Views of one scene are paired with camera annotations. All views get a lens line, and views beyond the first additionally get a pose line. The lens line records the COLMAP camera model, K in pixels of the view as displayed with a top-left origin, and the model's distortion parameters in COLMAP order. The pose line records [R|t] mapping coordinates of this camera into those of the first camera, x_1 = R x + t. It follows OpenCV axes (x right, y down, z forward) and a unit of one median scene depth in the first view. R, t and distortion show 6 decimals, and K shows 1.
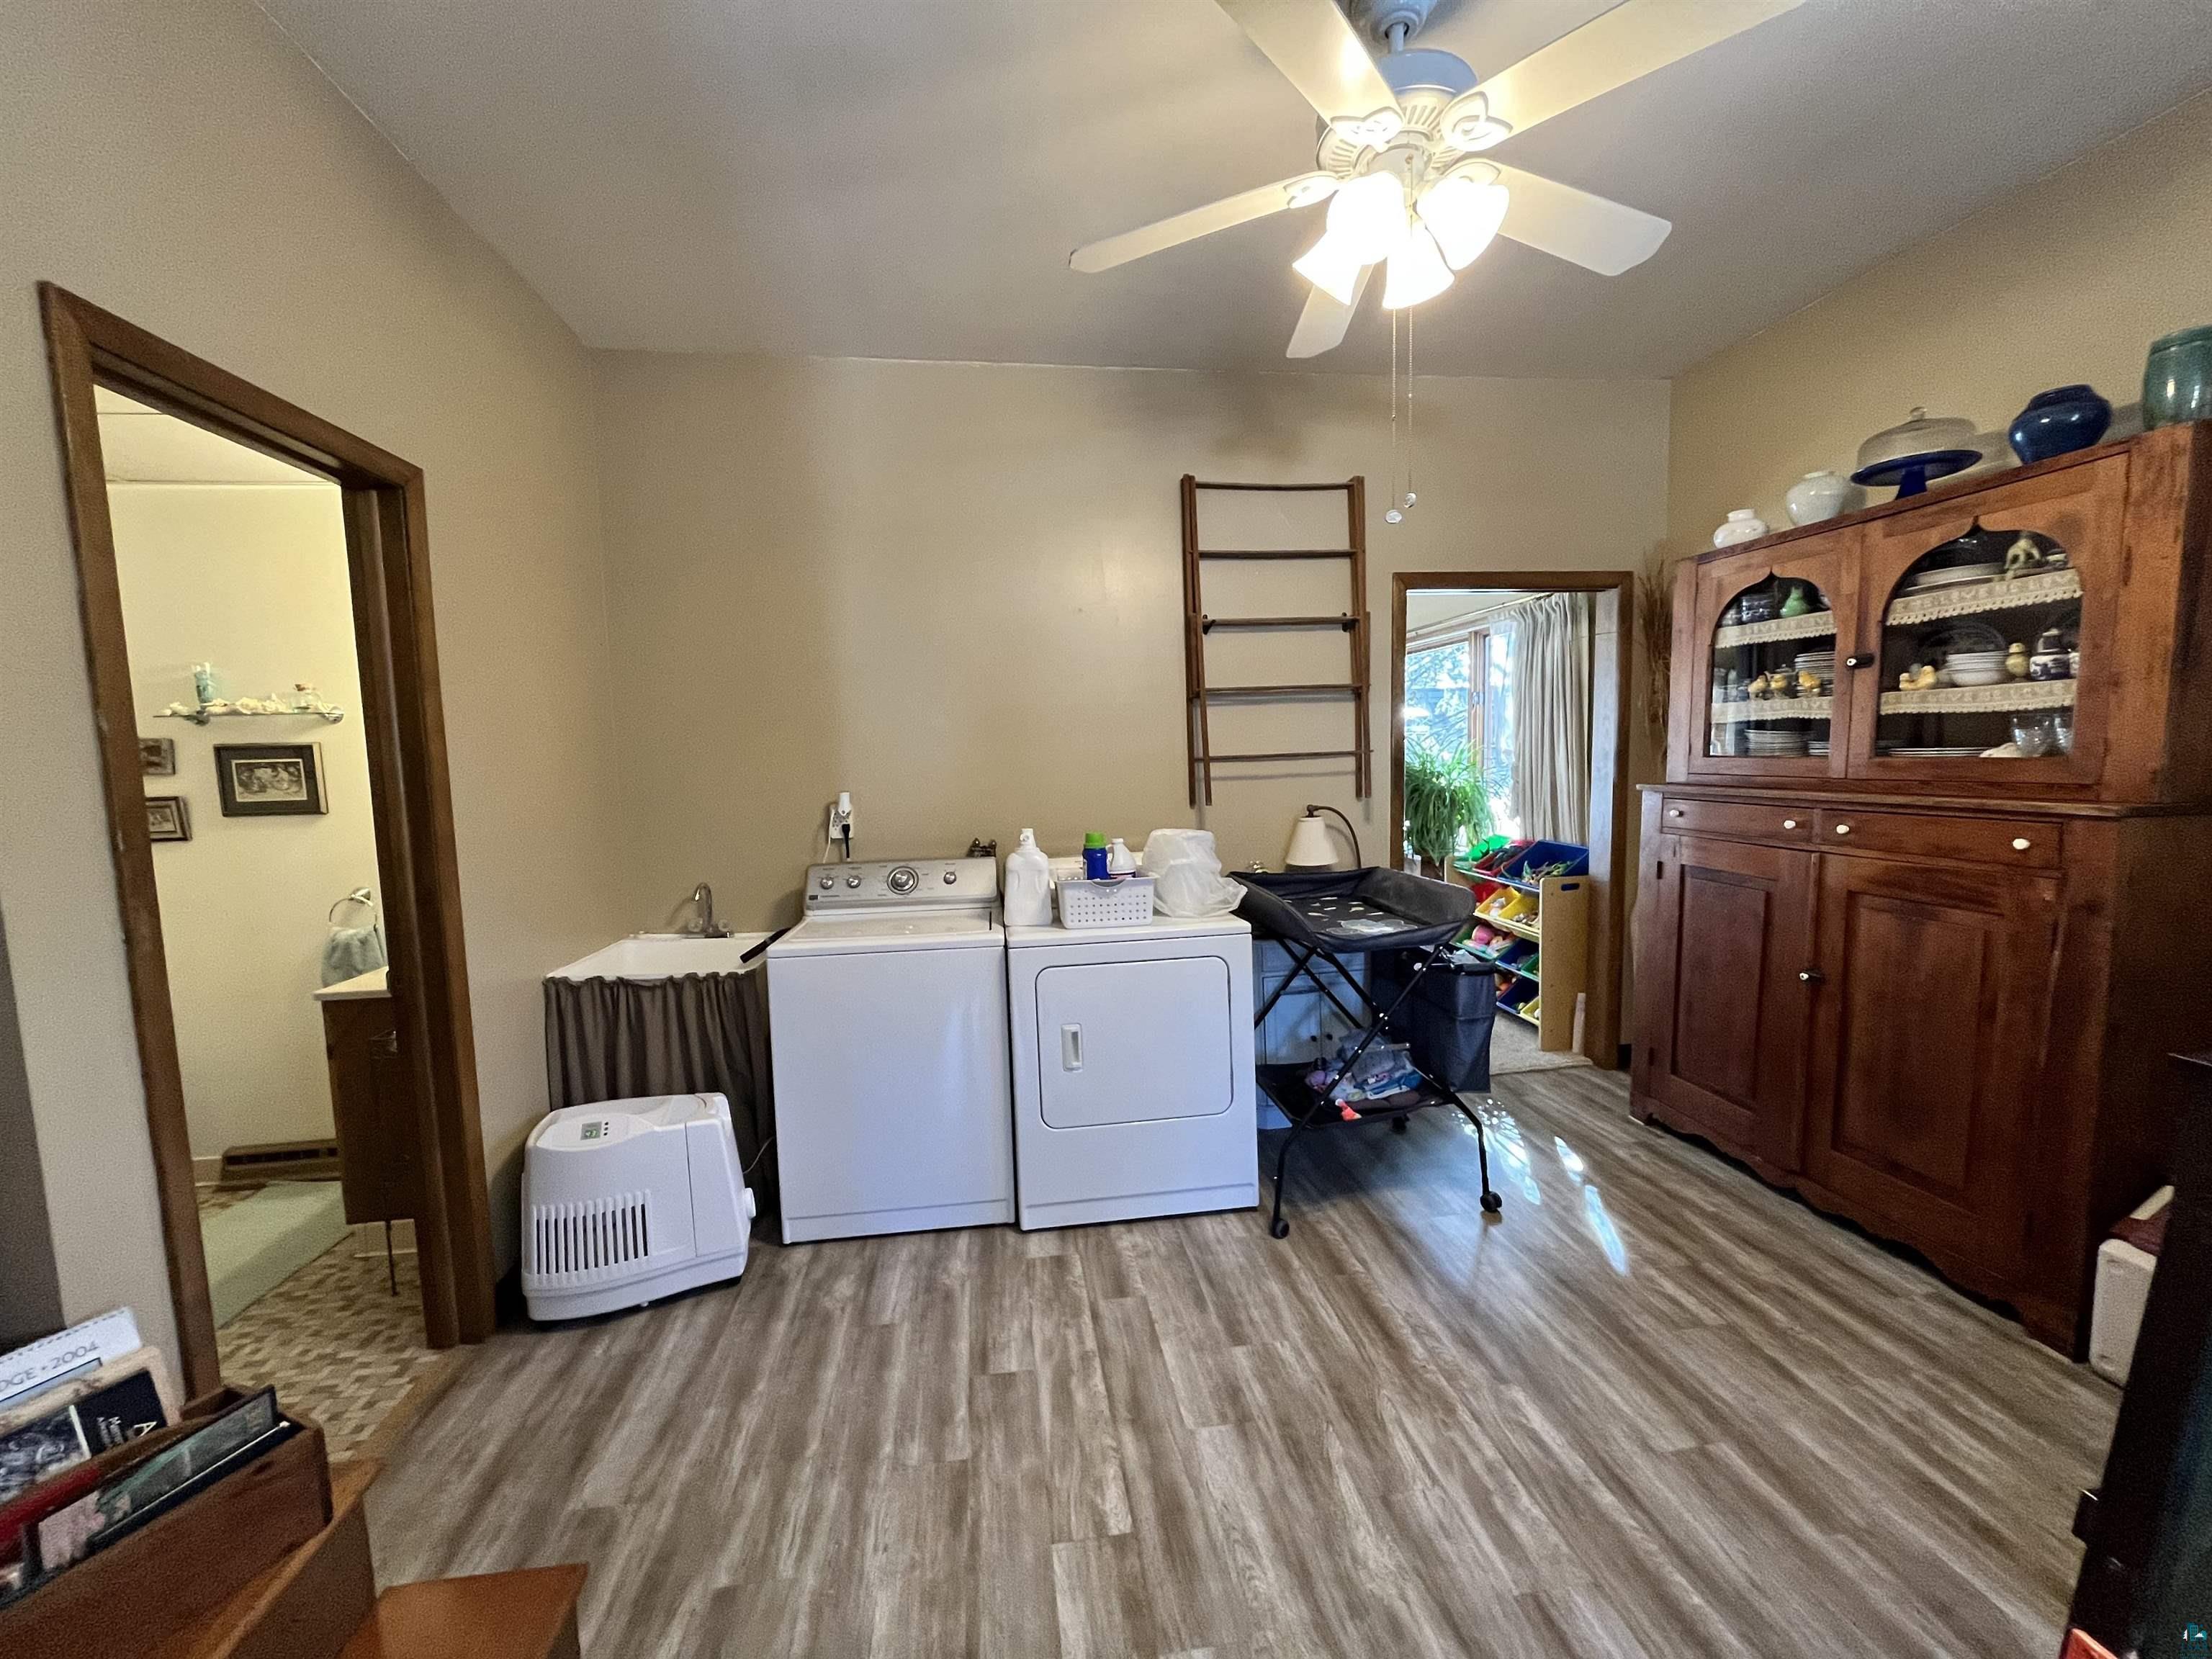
lens RADIAL K [[888.9, 0, 1103.9], [0, 888.9, 836.4], [0, 0, 1]] dist [-0.005298, 0.000335]
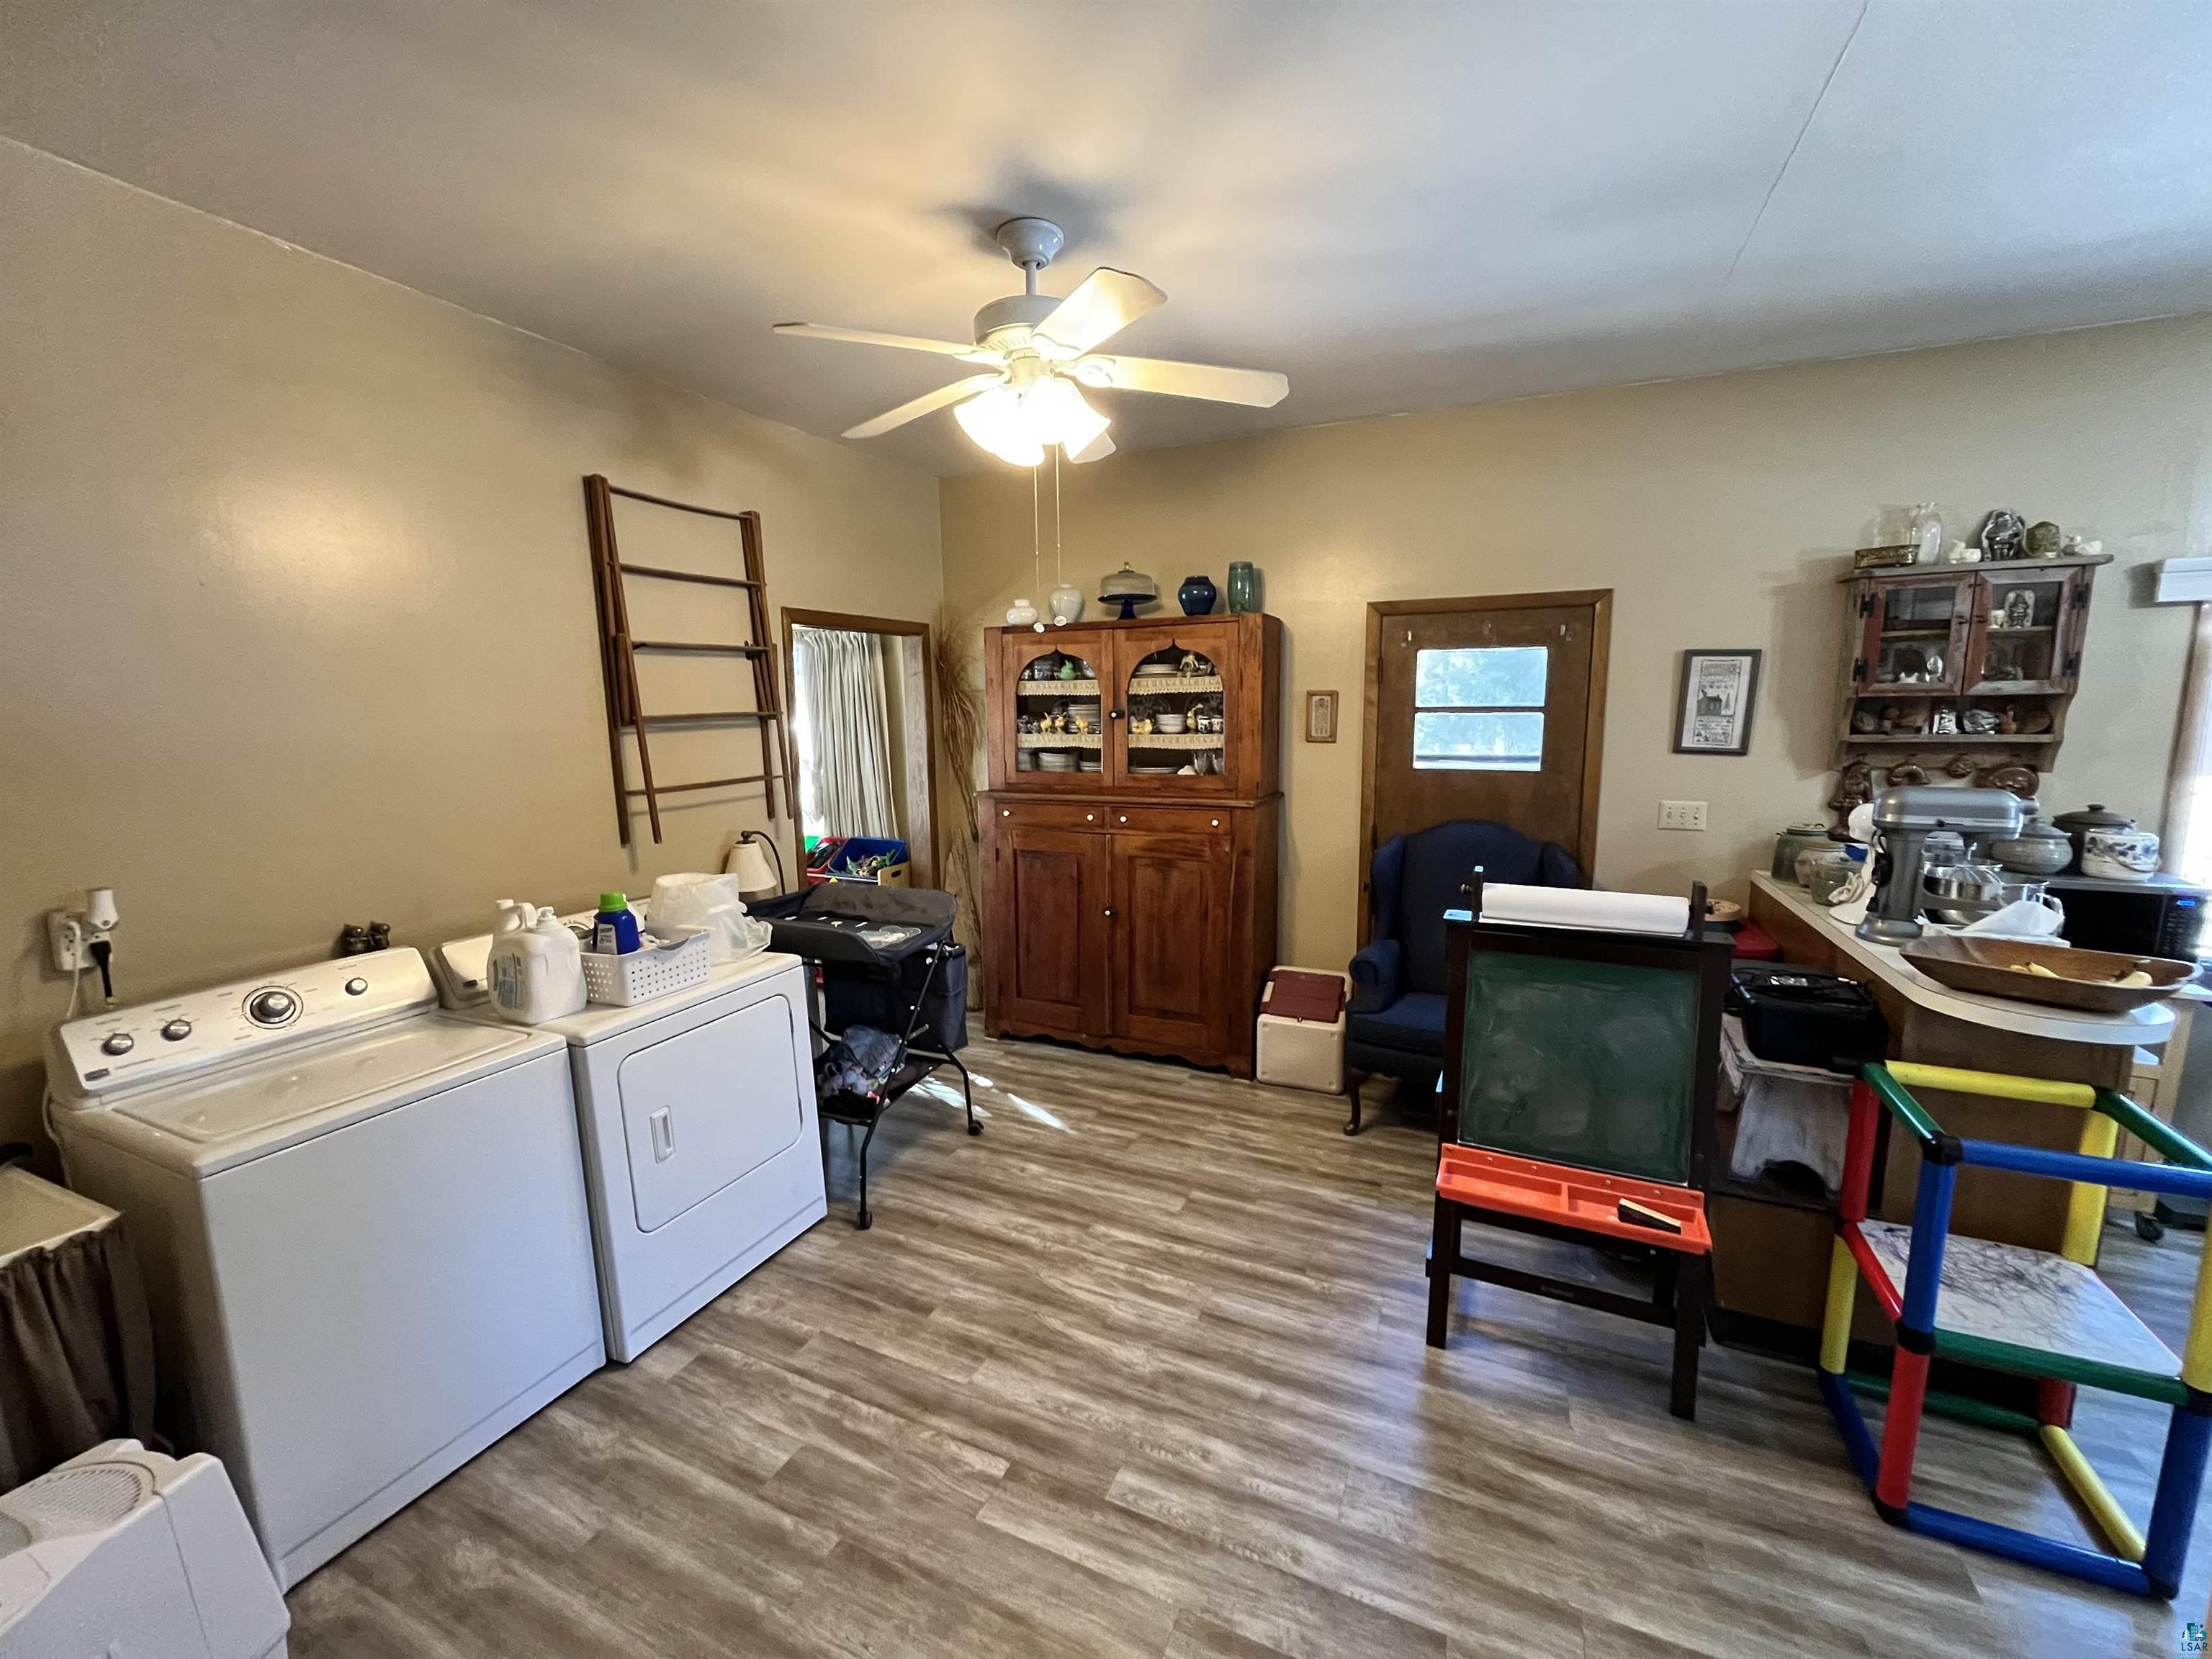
lens RADIAL K [[888.9, 0, 1107.1], [0, 888.9, 838.9], [0, 0, 1]] dist [-0.005298, 0.000335]
pose [[0.538604, -0.106732, 0.835772, -0.584487], [0.080073, 0.993939, 0.075329, -0.103834], [-0.838746, 0.026350, 0.543885, 0.146947]]
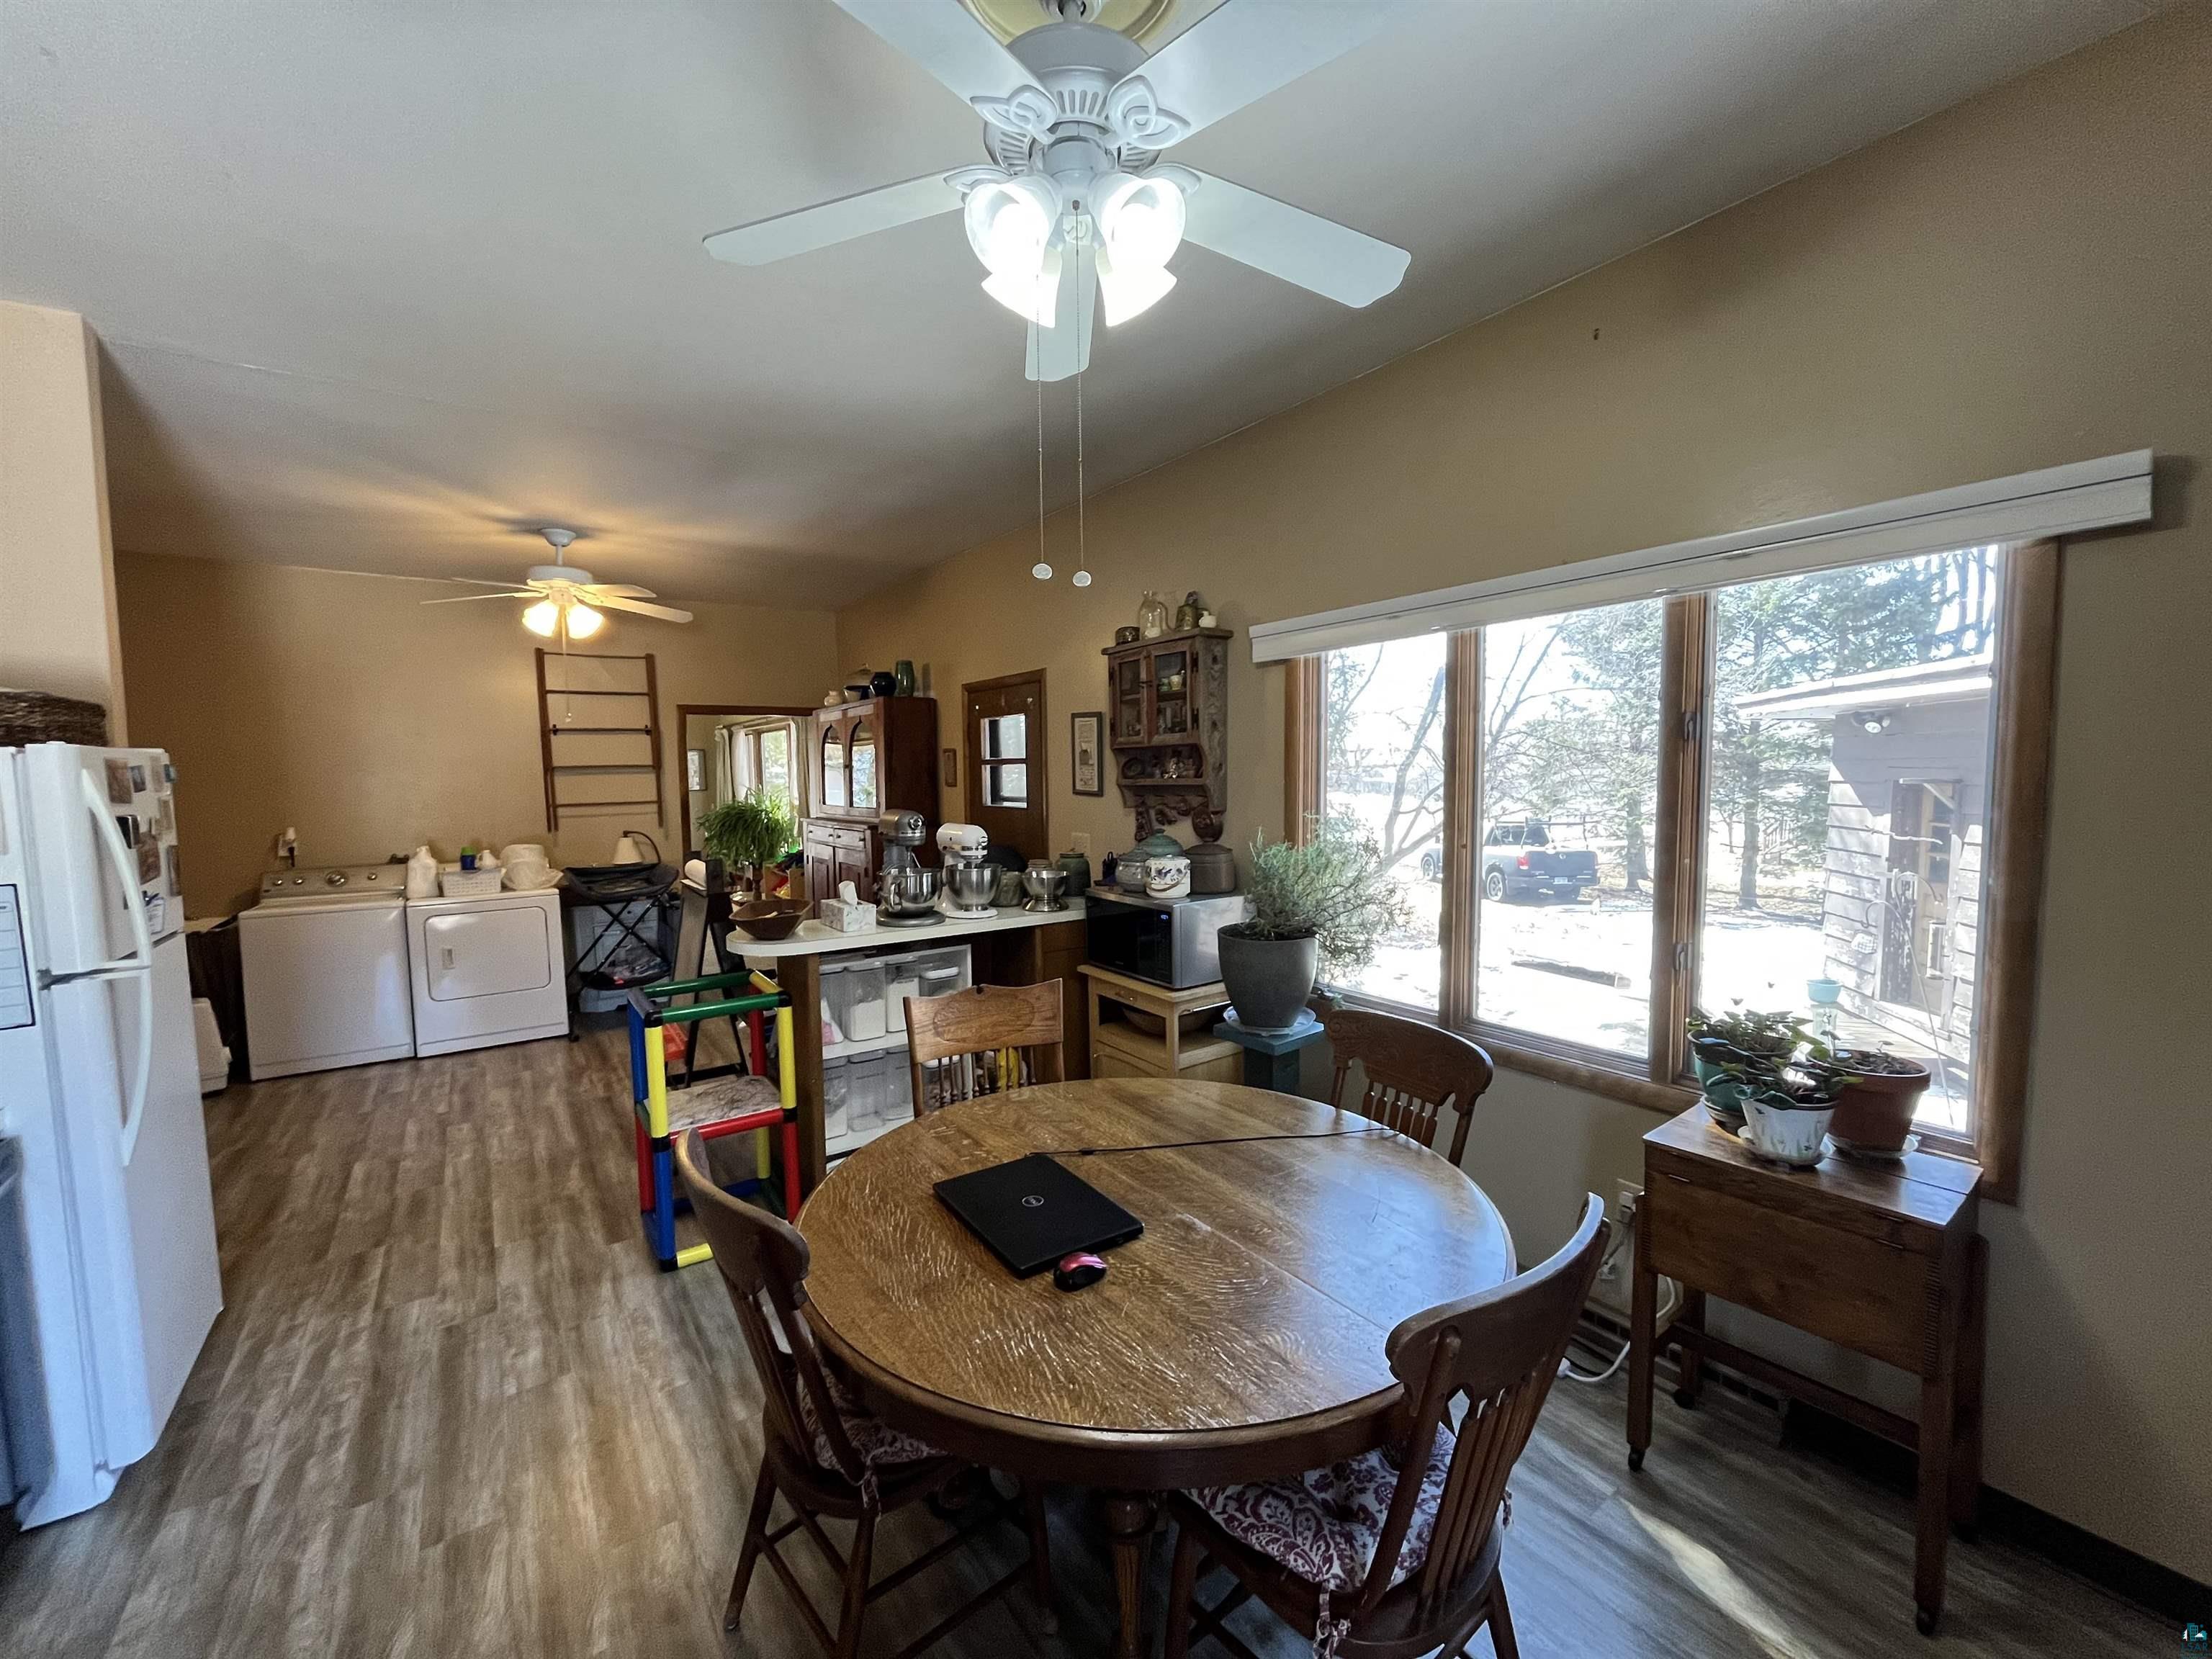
lens RADIAL K [[888.9, 0, 1112.5], [0, 888.9, 839.7], [0, 0, 1]] dist [-0.005298, 0.000335]
pose [[0.885890, -0.020575, 0.463439, 0.404879], [0.034476, 0.999173, -0.021543, 0.083390], [-0.462613, 0.035063, 0.885867, -1.574011]]
